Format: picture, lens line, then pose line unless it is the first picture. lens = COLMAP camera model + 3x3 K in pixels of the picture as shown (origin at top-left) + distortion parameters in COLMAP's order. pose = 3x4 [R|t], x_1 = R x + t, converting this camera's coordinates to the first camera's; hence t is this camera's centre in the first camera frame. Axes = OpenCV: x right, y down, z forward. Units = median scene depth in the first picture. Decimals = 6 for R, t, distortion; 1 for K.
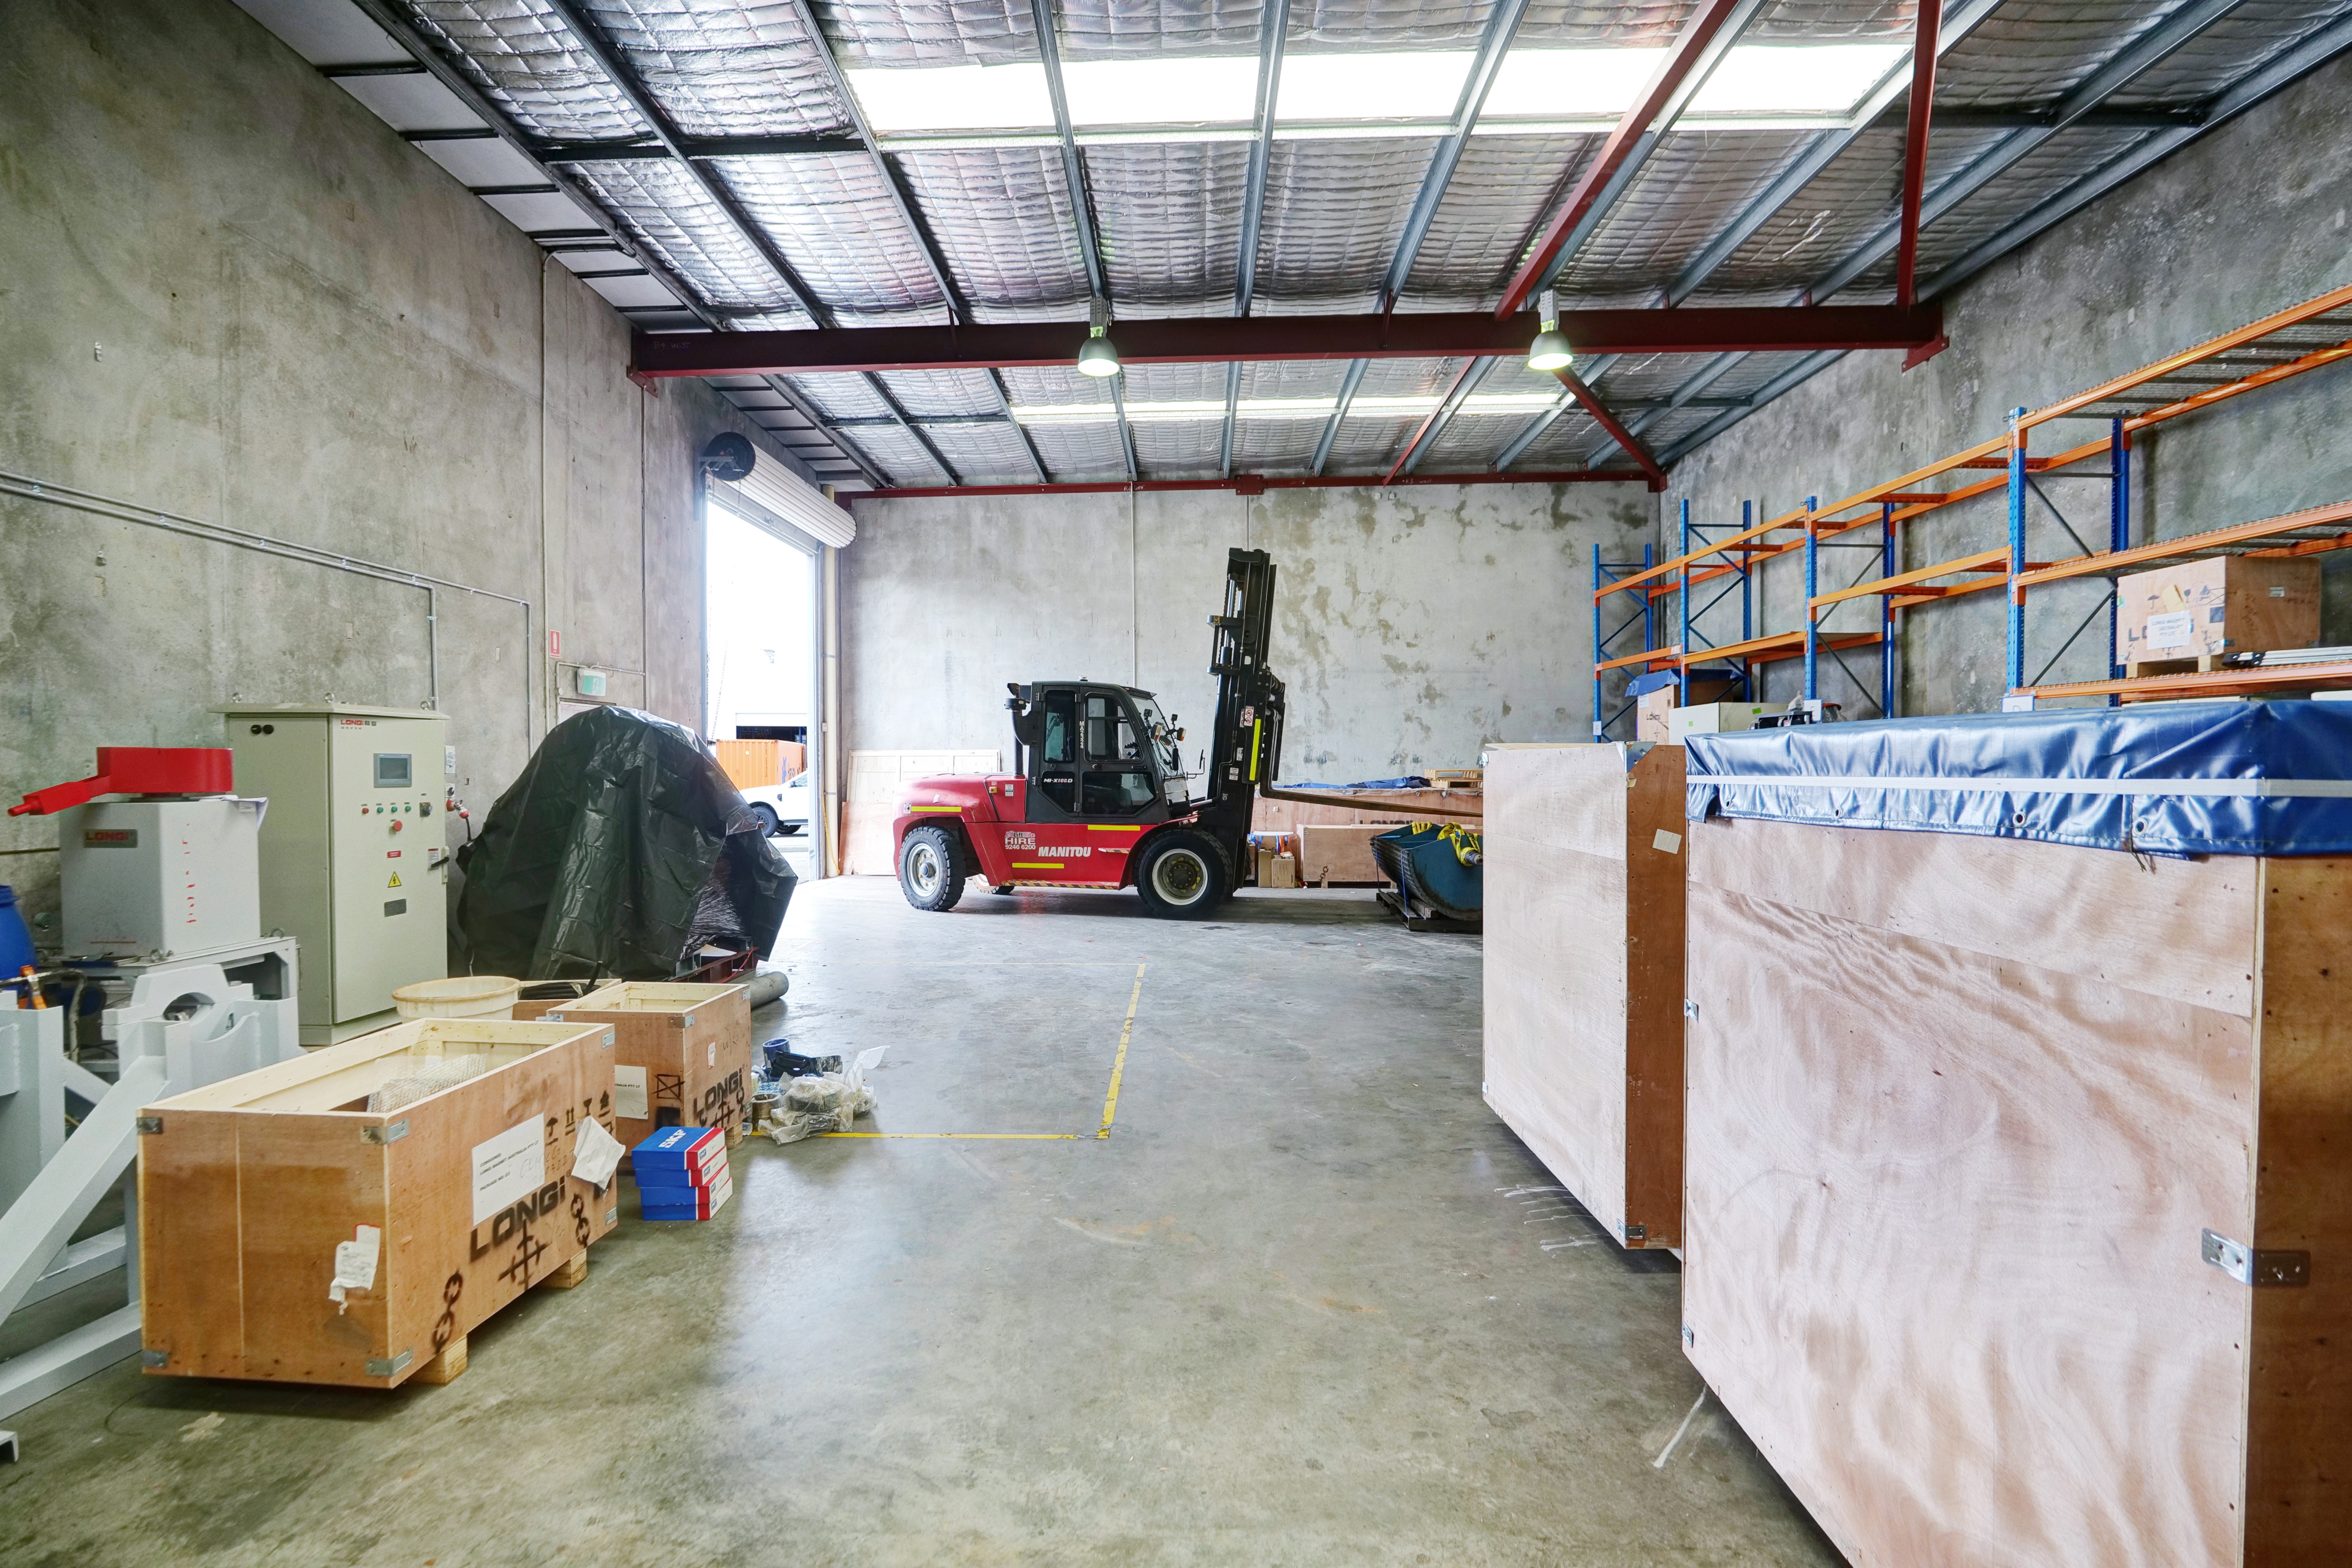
lens RADIAL K [[1108.4, 0, 1172.7], [0, 1108.4, 793.4], [0, 0, 1]] dist [-0.031016, 0.011119]
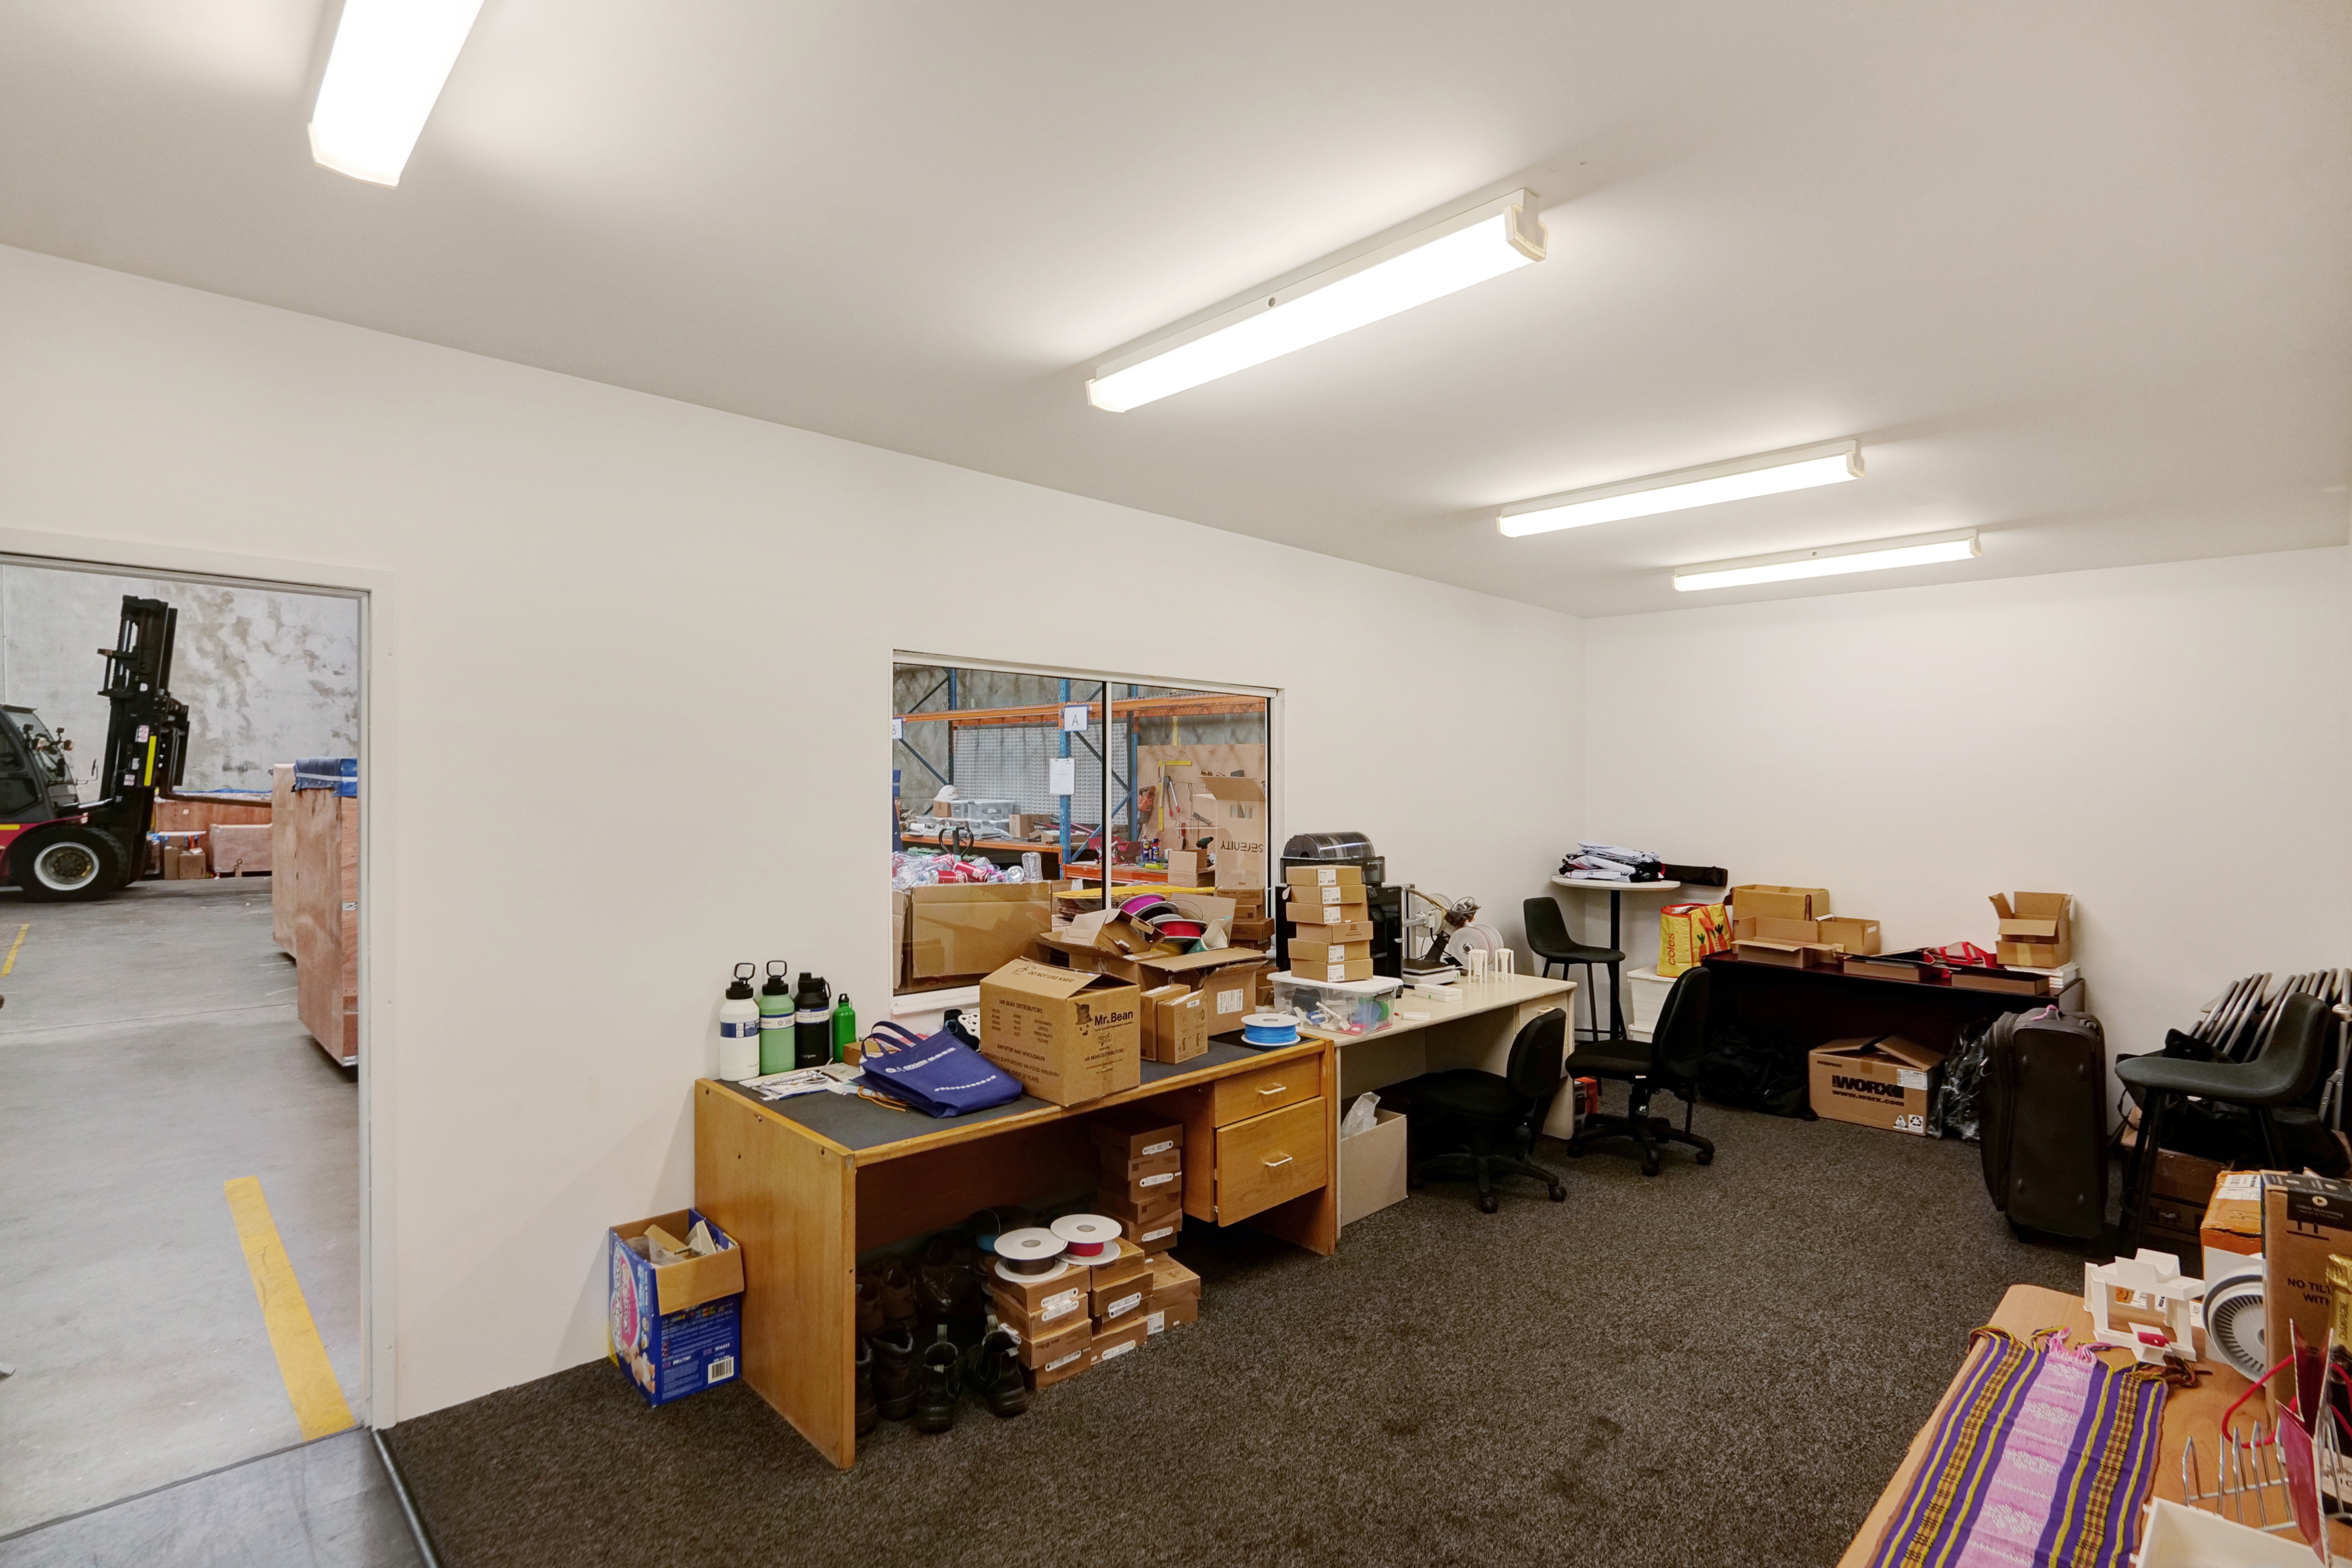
lens RADIAL K [[1108.4, 0, 1172.7], [0, 1108.4, 793.4], [0, 0, 1]] dist [-0.031016, 0.011119]
pose [[0.699643, -0.002902, 0.714486, 0.003532], [0.009799, 0.999937, -0.005534, 0.012482], [-0.714425, 0.010873, 0.699627, -0.545662]]
